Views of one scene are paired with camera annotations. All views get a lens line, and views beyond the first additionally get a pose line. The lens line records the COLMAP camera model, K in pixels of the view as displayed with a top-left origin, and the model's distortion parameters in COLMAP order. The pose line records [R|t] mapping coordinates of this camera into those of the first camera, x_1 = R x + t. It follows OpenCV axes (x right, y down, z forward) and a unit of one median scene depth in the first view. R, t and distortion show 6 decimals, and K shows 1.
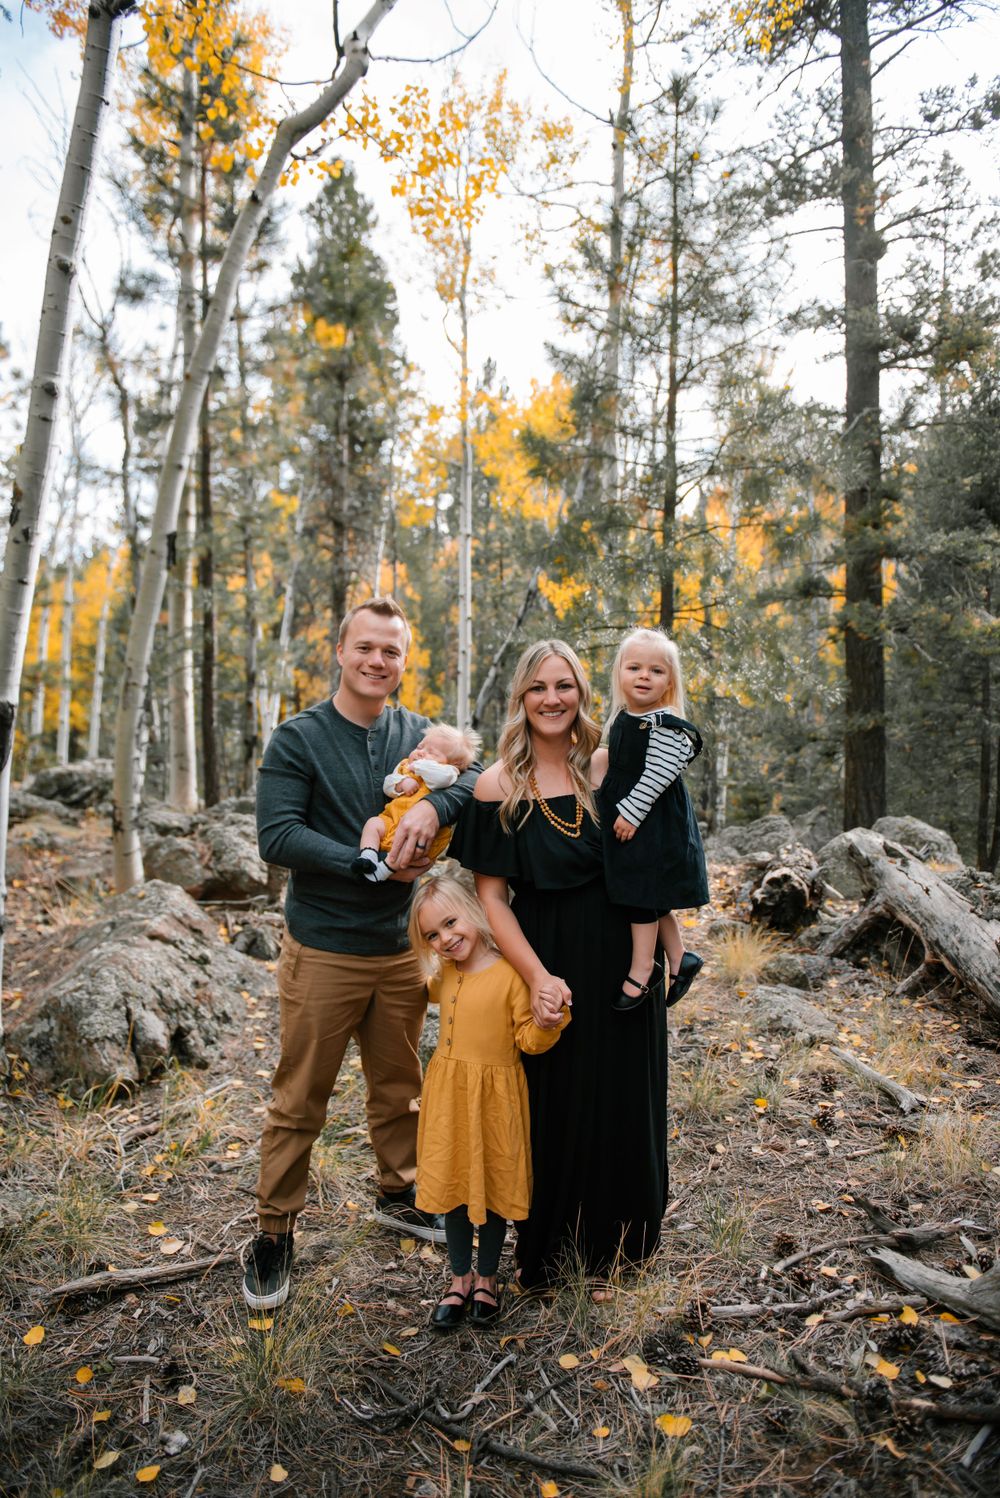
lens RADIAL K [[1027.1, 0, 488.1], [0, 1027.1, 750.0], [0, 0, 1]] dist [-0.054563, -0.001698]
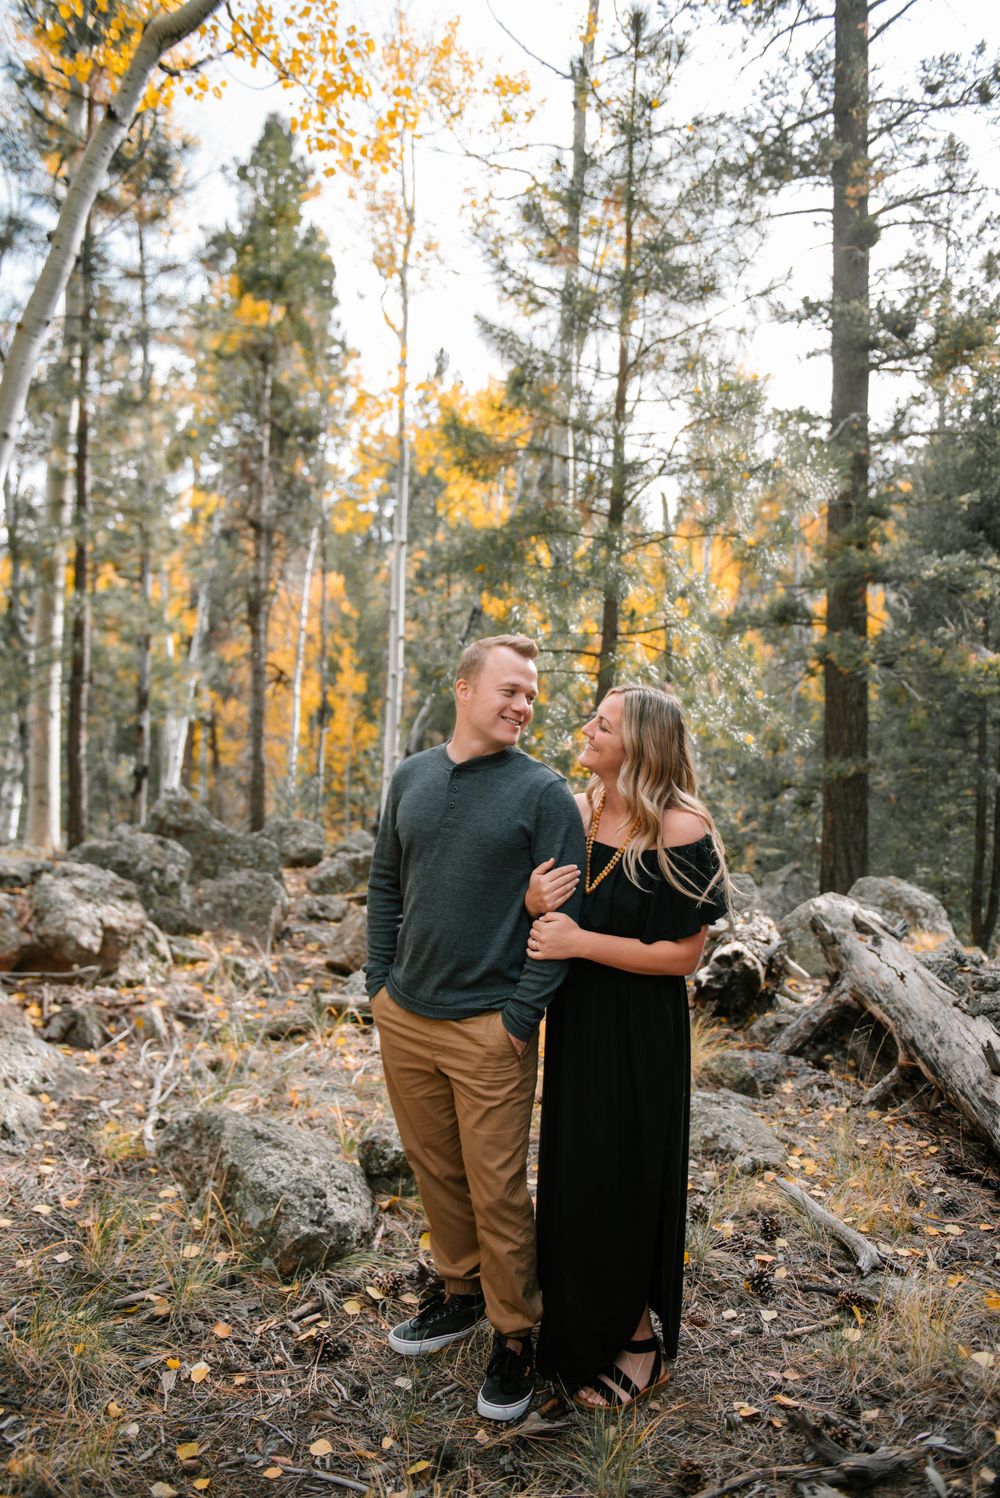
lens RADIAL K [[1149.1, 0, 491.1], [0, 1149.1, 749.0], [0, 0, 1]] dist [-0.034993, -0.002979]
pose [[0.998490, 0.026271, 0.048245, 0.044454], [-0.024632, 0.999110, -0.034250, -0.006030], [-0.049102, 0.033010, 0.998248, 0.075538]]
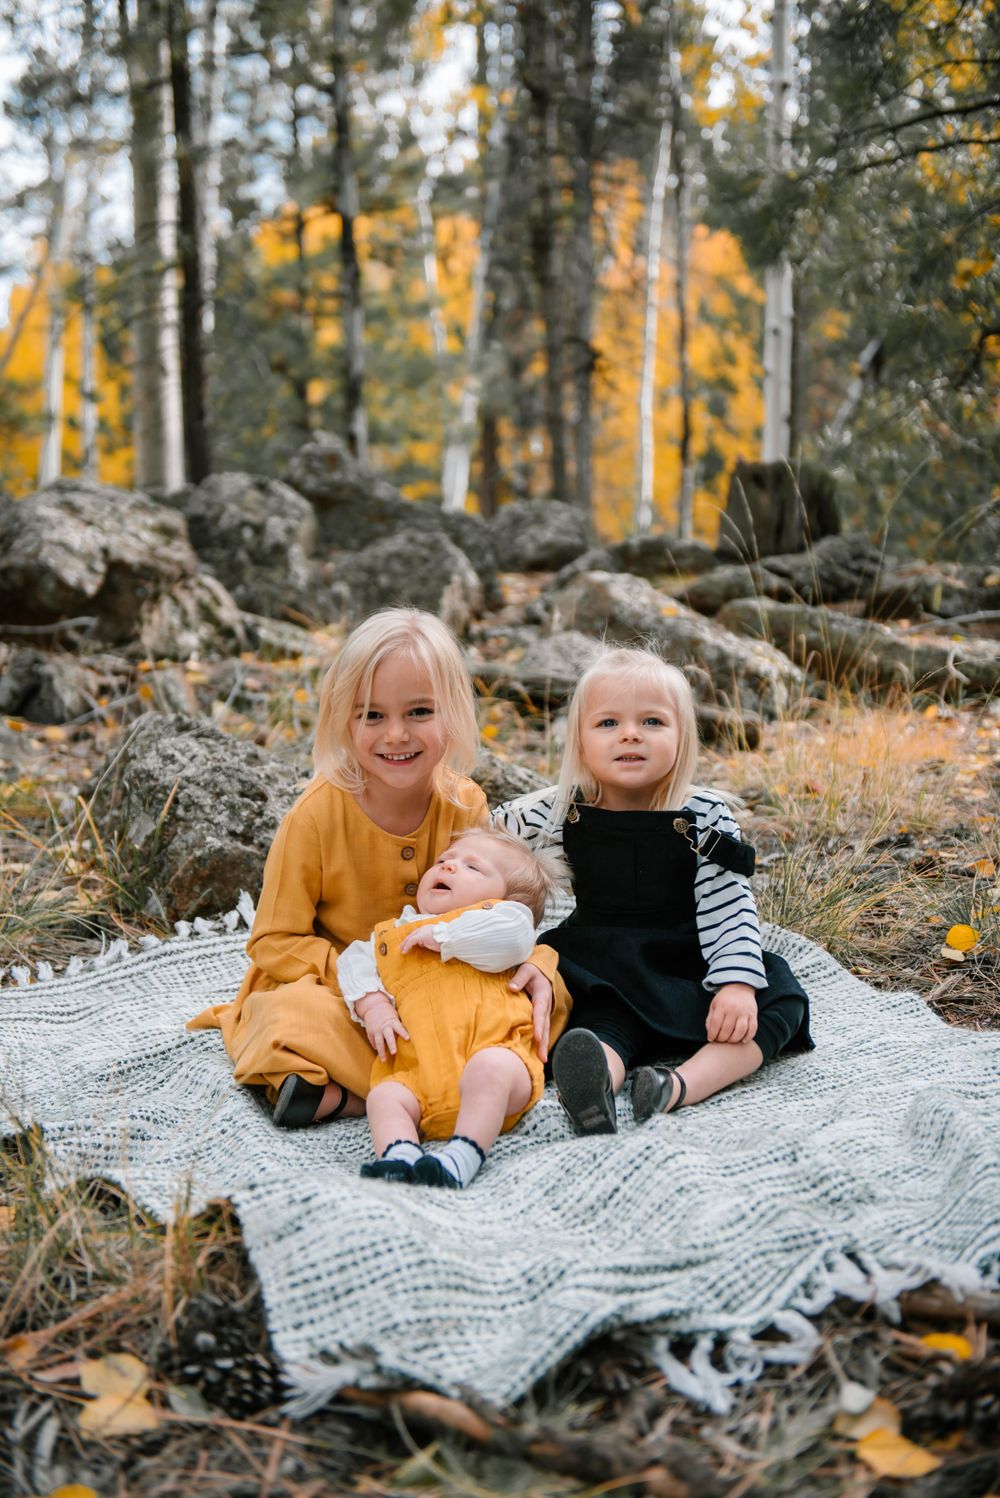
lens RADIAL K [[1875.3, 0, 477.3], [0, 1875.3, 757.5], [0, 0, 1]] dist [0.113444, 0.000000]
pose [[0.973126, 0.002940, -0.230254, 0.162040], [0.014768, 0.997063, 0.075149, 0.139330], [0.229798, -0.076530, 0.970225, 0.163006]]
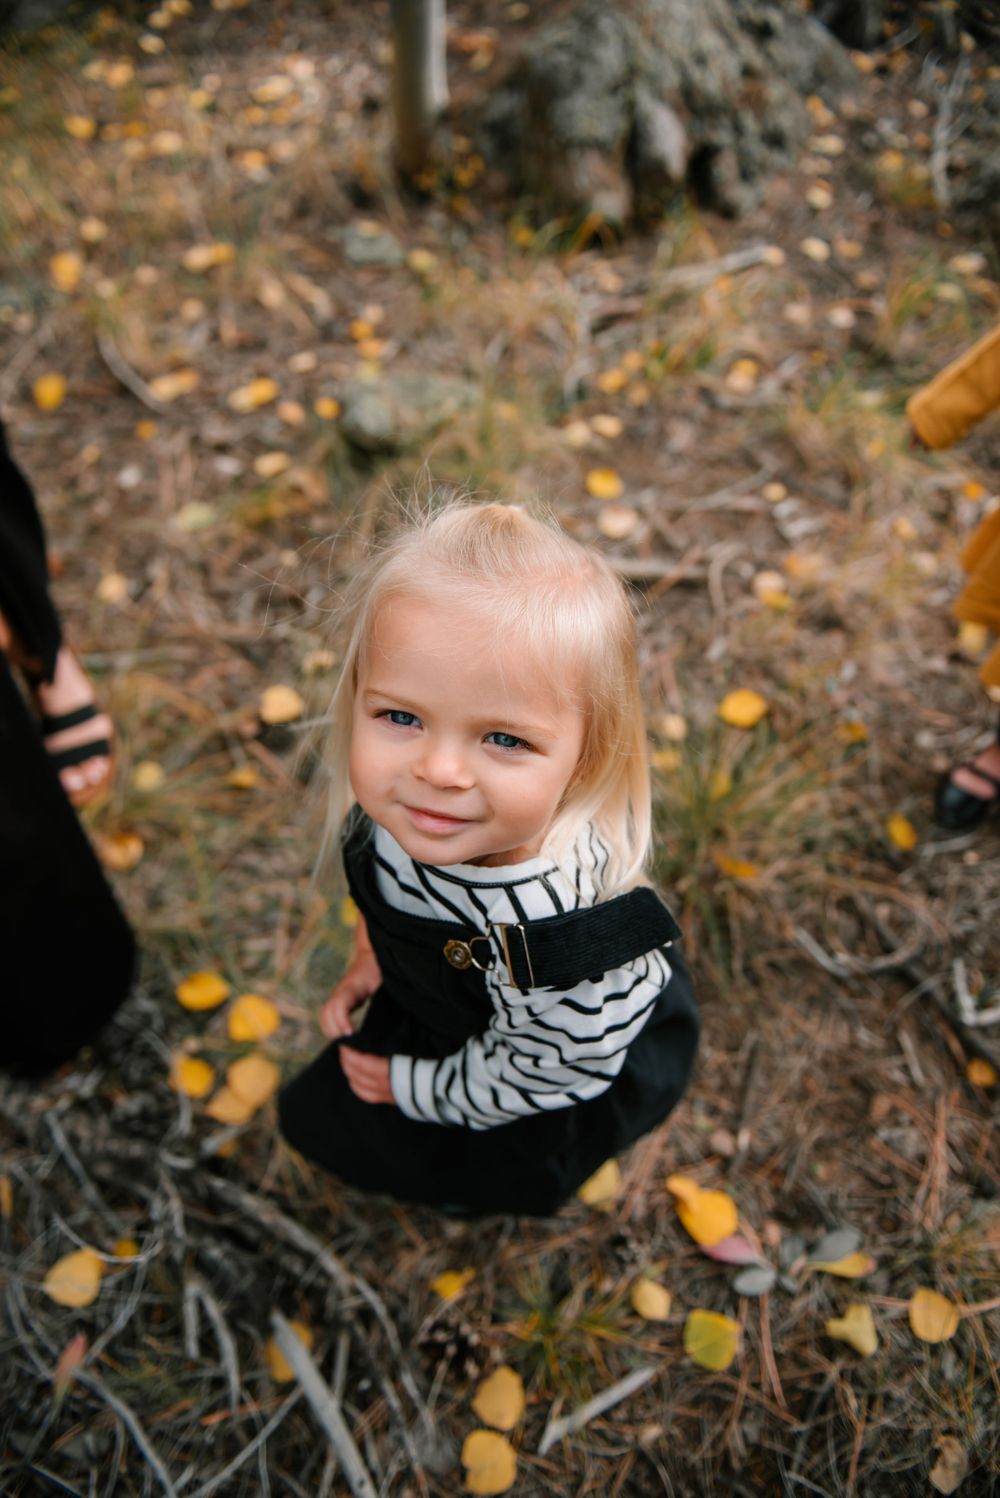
lens RADIAL K [[1027.1, 0, 499.2], [0, 1027.1, 741.0], [0, 0, 1]] dist [-0.054563, -0.001698]
pose [[0.877555, 0.381688, -0.290192, -0.062188], [-0.050787, 0.675818, 0.735317, 0.047668], [0.476779, -0.630543, 0.612452, 0.215595]]
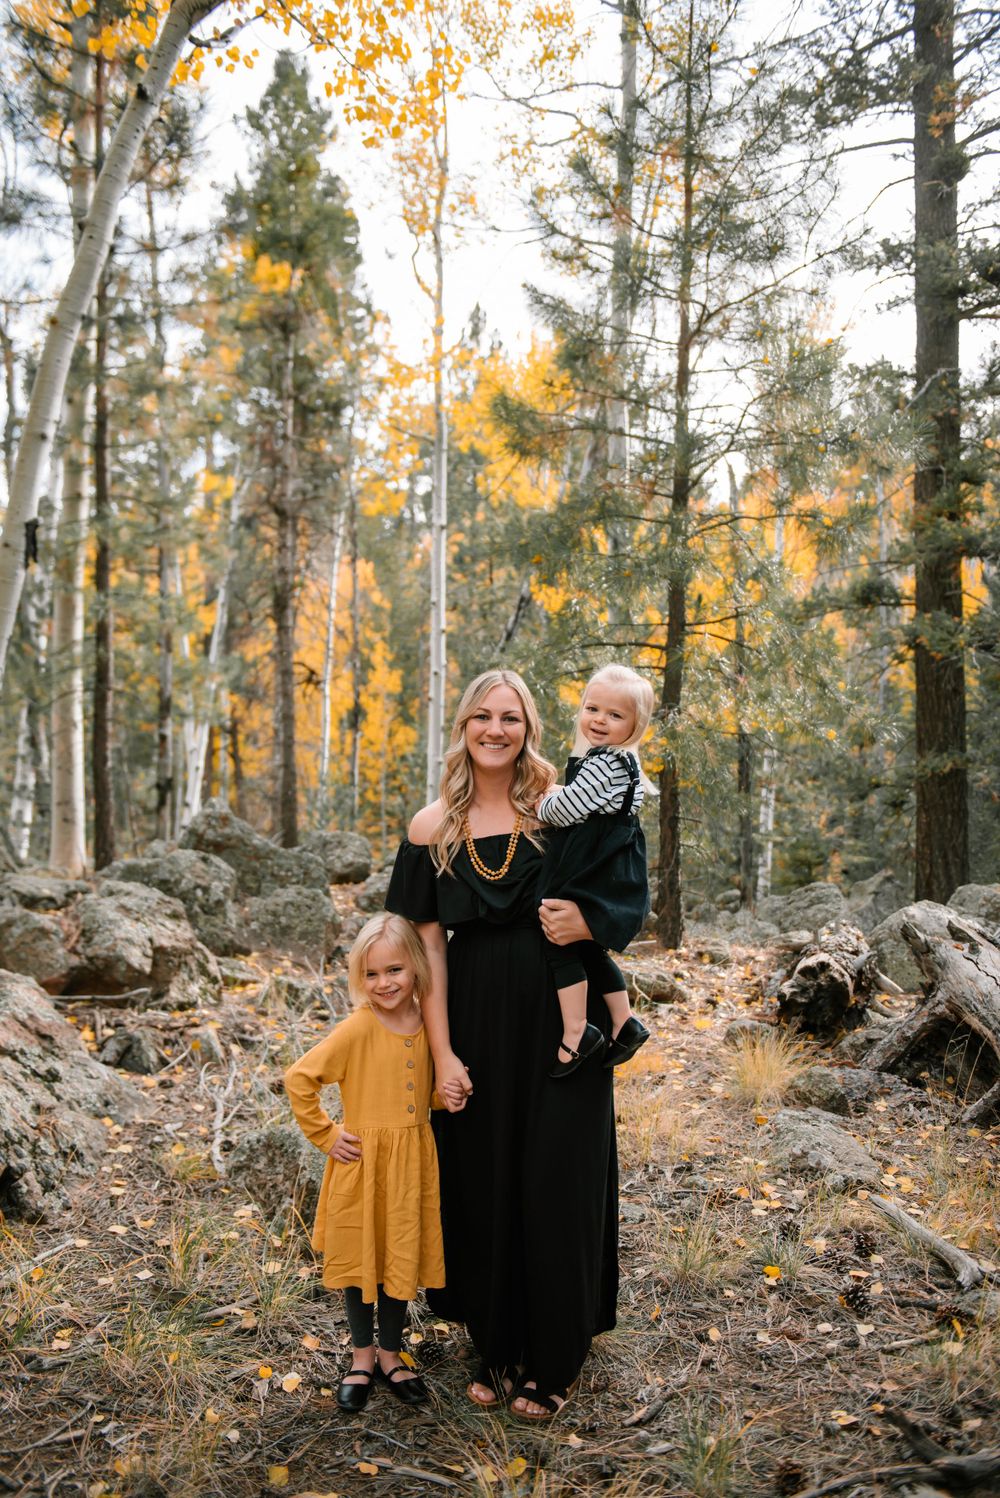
lens RADIAL K [[1286.5, 0, 489.1], [0, 1286.5, 749.7], [0, 0, 1]] dist [-0.012413, 0.004129]
pose [[0.999955, 0.004326, 0.008474, 0.030221], [-0.004024, 0.999370, -0.035271, -0.004631], [-0.008622, 0.035235, 0.999342, 0.020086]]
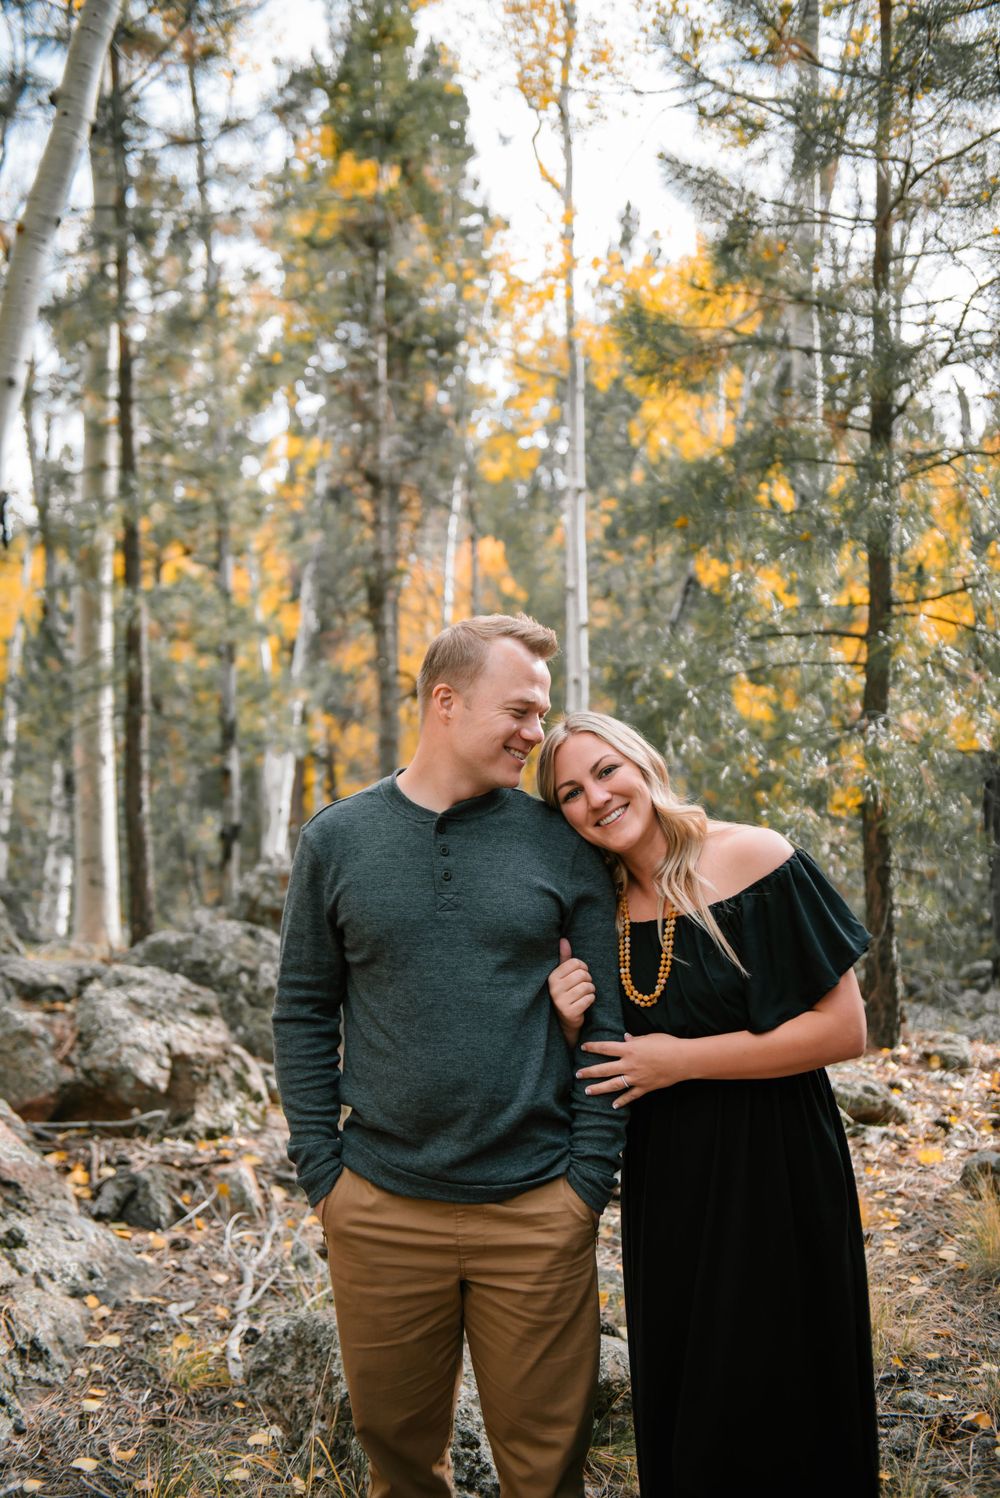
lens RADIAL K [[1646.1, 0, 485.0], [0, 1646.1, 748.0], [0, 0, 1]] dist [0.067185, 0.000000]
pose [[0.995019, -0.020314, -0.097595, 0.057387], [0.015003, 0.998382, -0.054845, -0.008410], [0.098551, 0.053107, 0.993714, 0.073776]]
